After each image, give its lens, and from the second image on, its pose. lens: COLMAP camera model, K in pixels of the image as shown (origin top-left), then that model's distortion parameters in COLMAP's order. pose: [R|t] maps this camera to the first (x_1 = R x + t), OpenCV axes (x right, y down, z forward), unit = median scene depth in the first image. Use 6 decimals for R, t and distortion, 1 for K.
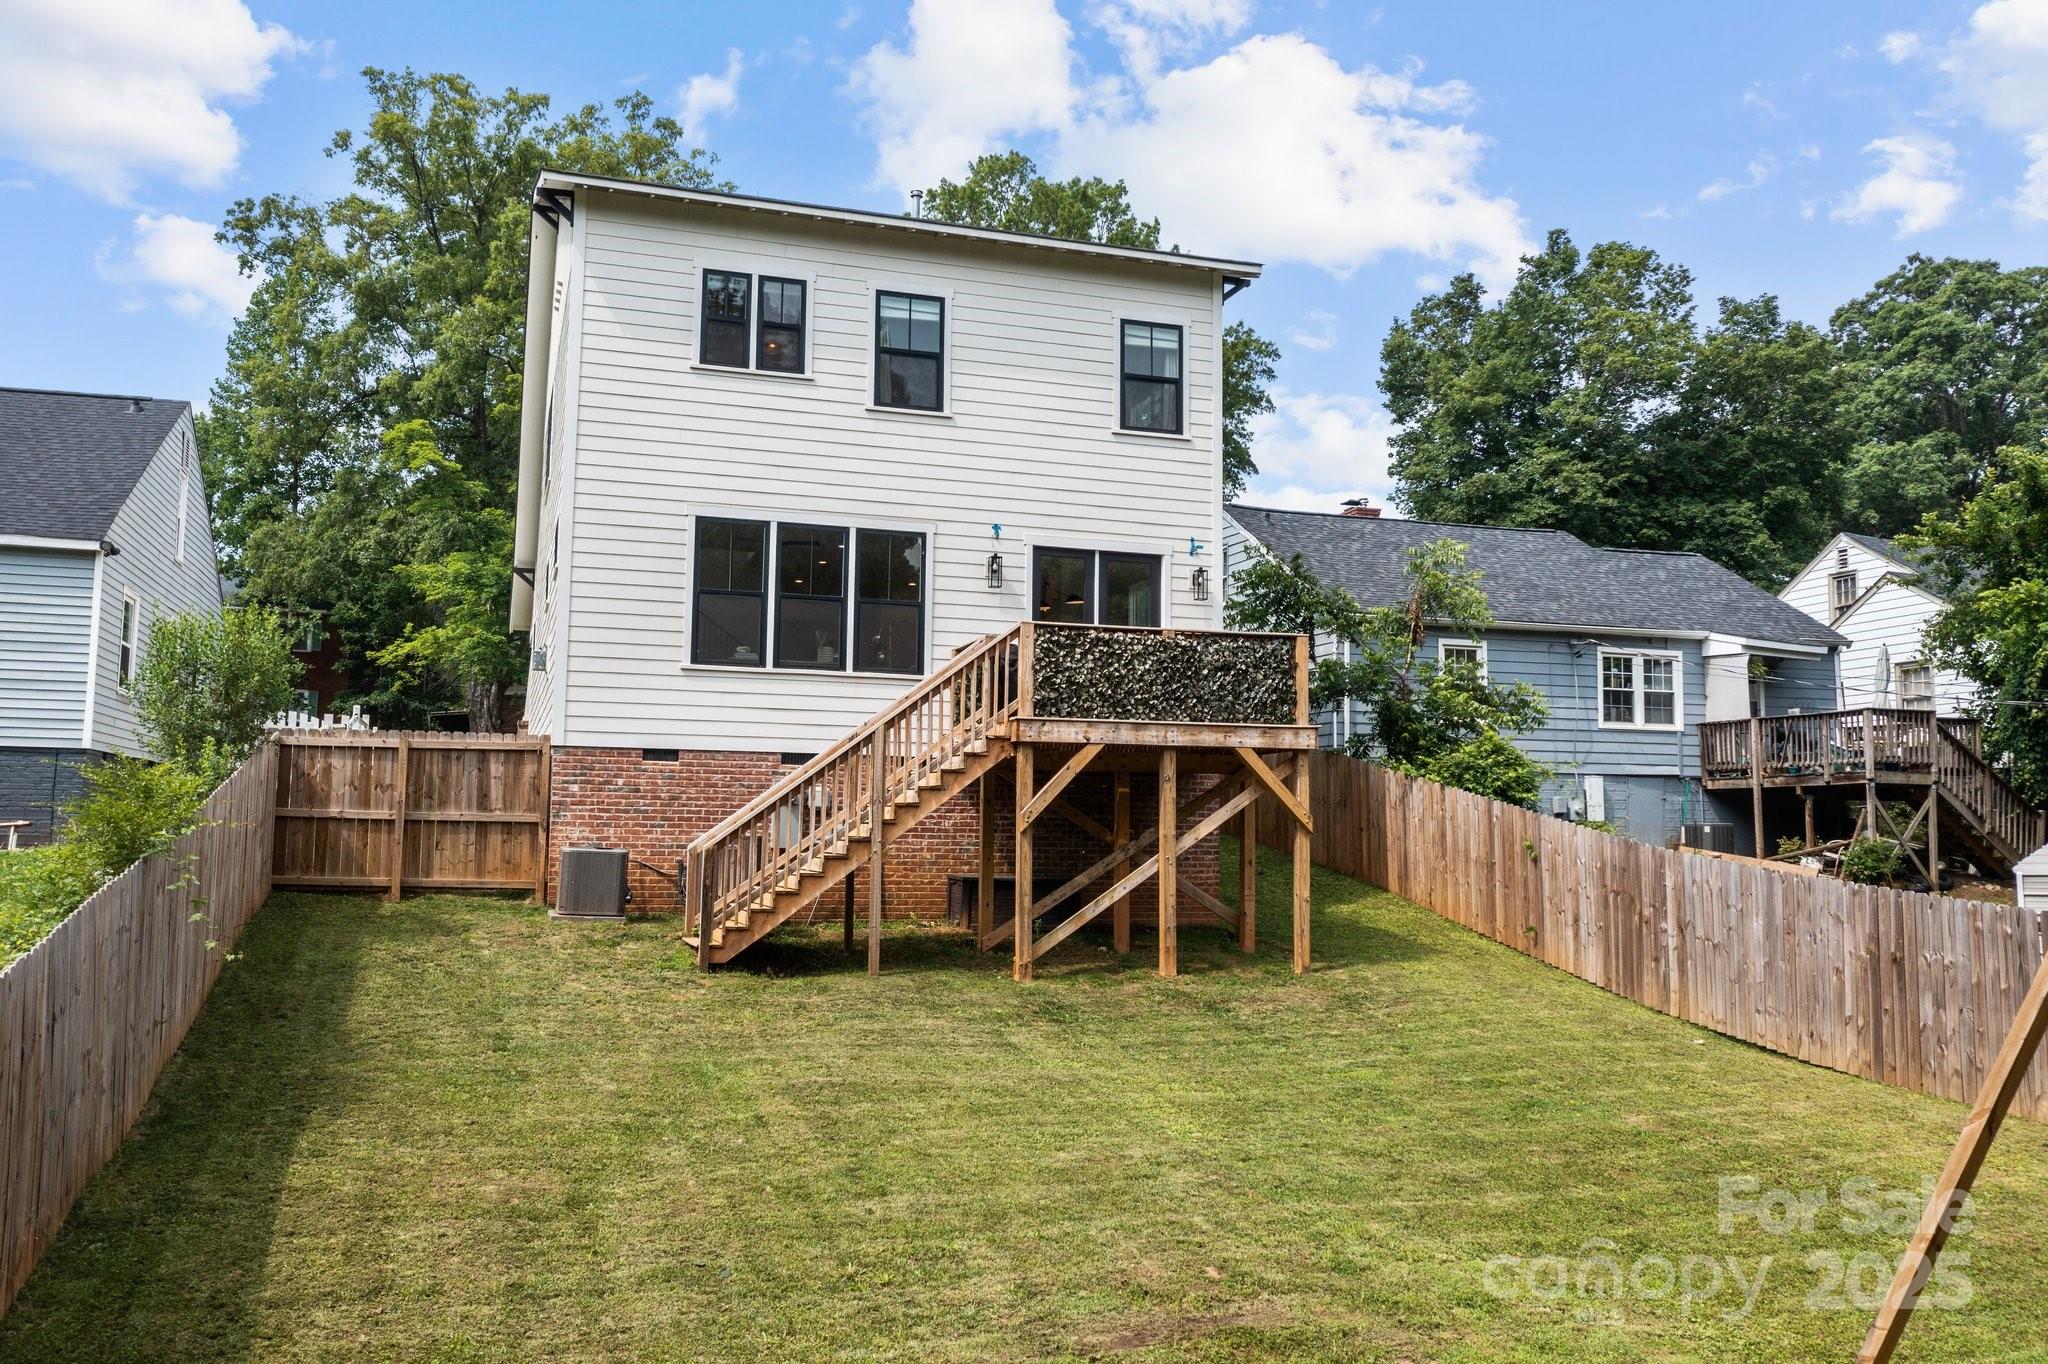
lens RADIAL K [[1624.3, 0, 1024.0], [0, 1624.3, 682.0], [0, 0, 1]] dist [-0.013842, -0.001379]
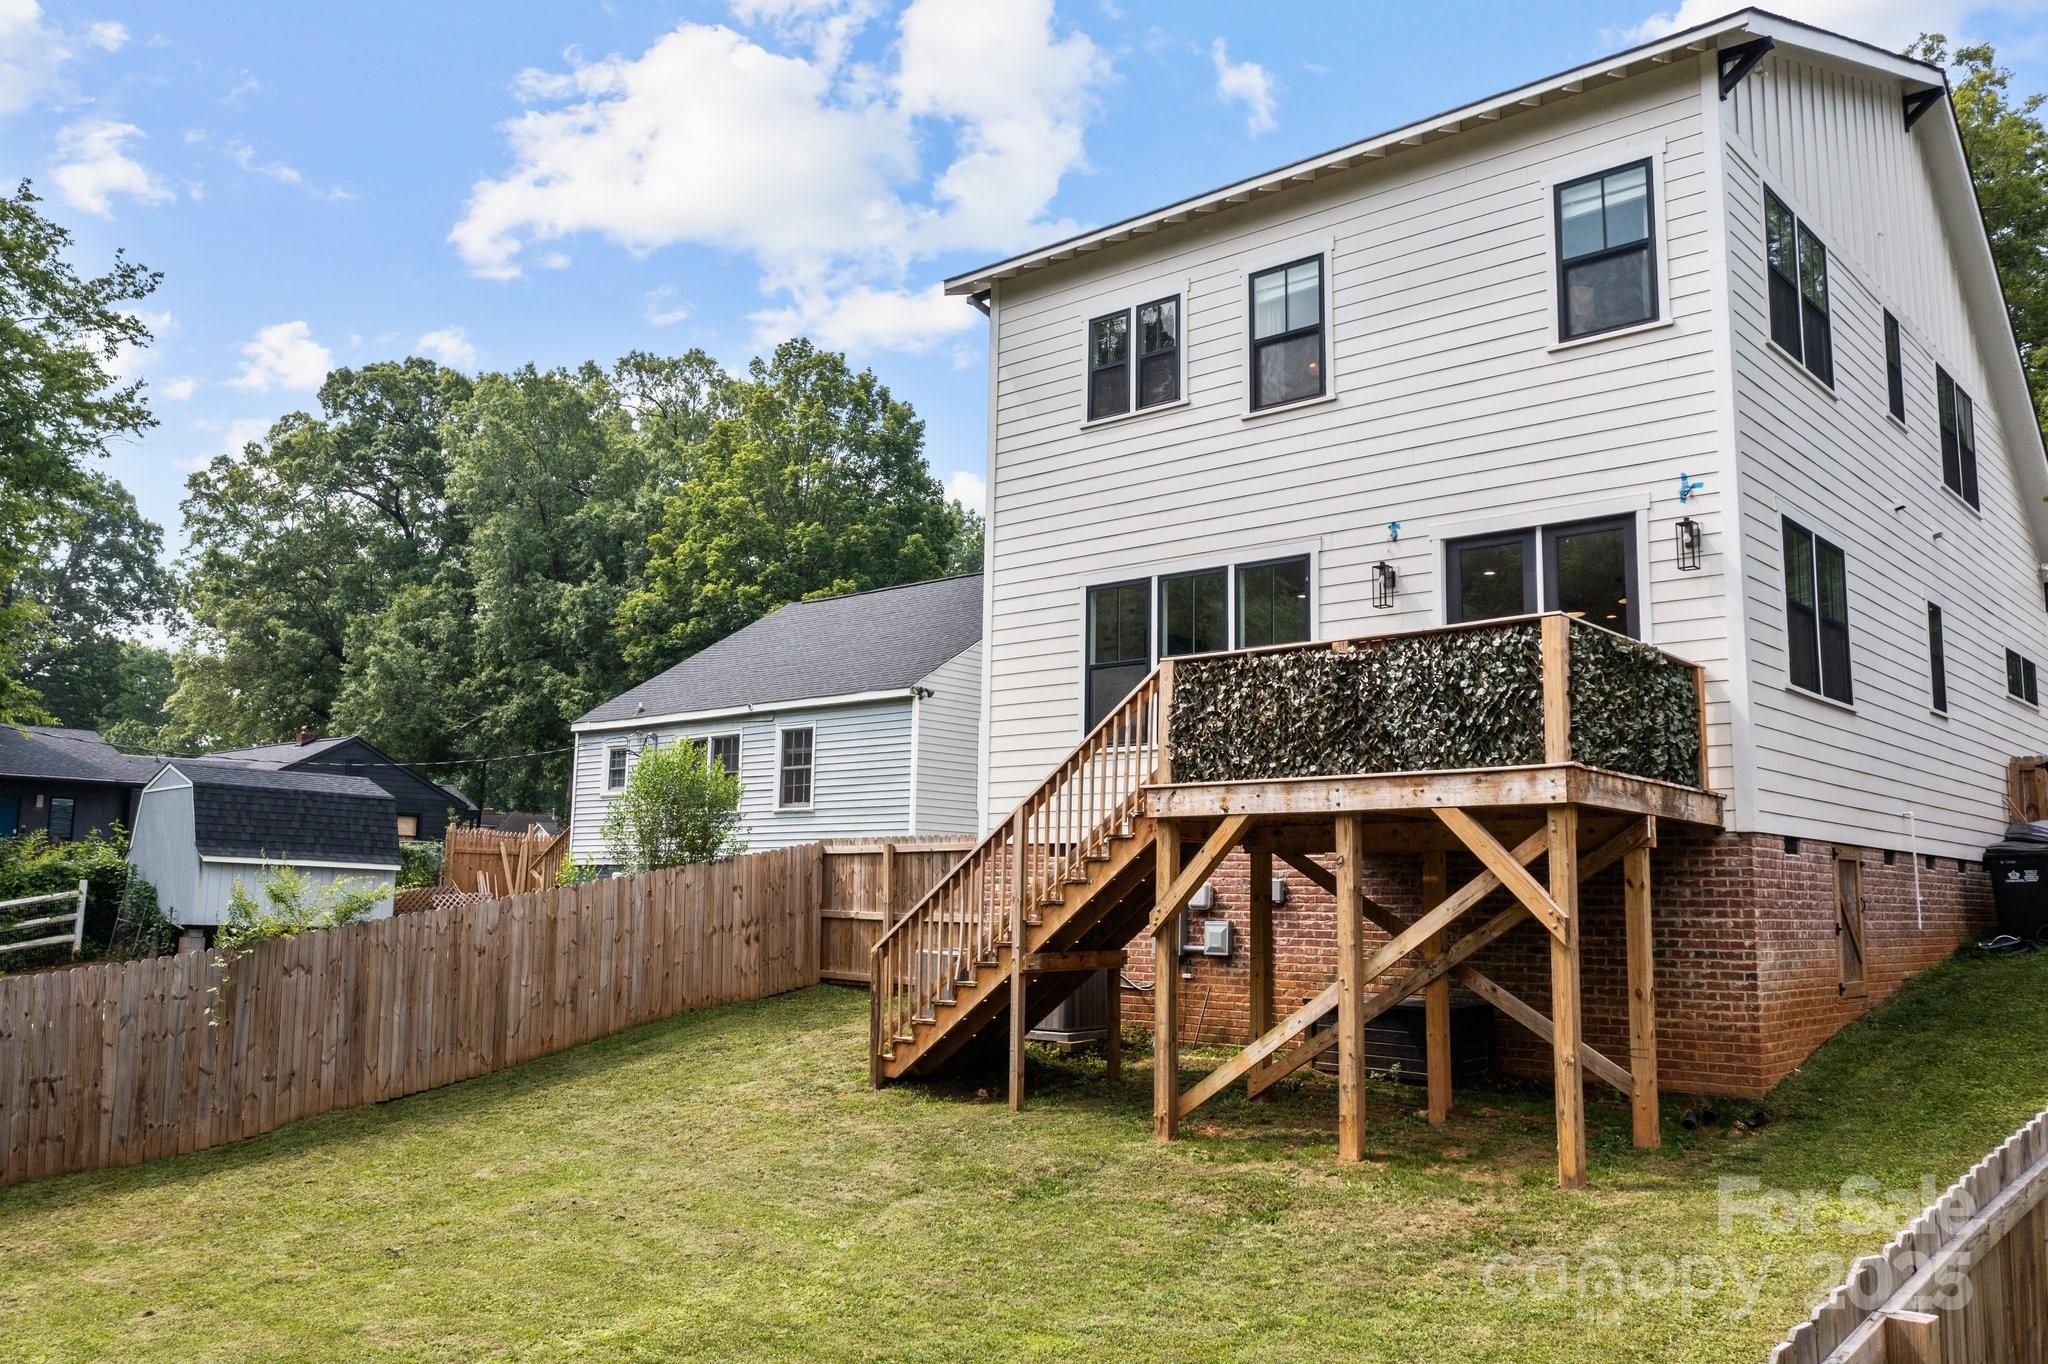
lens RADIAL K [[1624.3, 0, 1024.0], [0, 1624.3, 682.0], [0, 0, 1]] dist [-0.013842, -0.001379]
pose [[0.505945, -0.123308, -0.853707, 0.540052], [0.072055, 0.992312, -0.100624, 0.039630], [0.859551, -0.010604, 0.510940, 0.487622]]
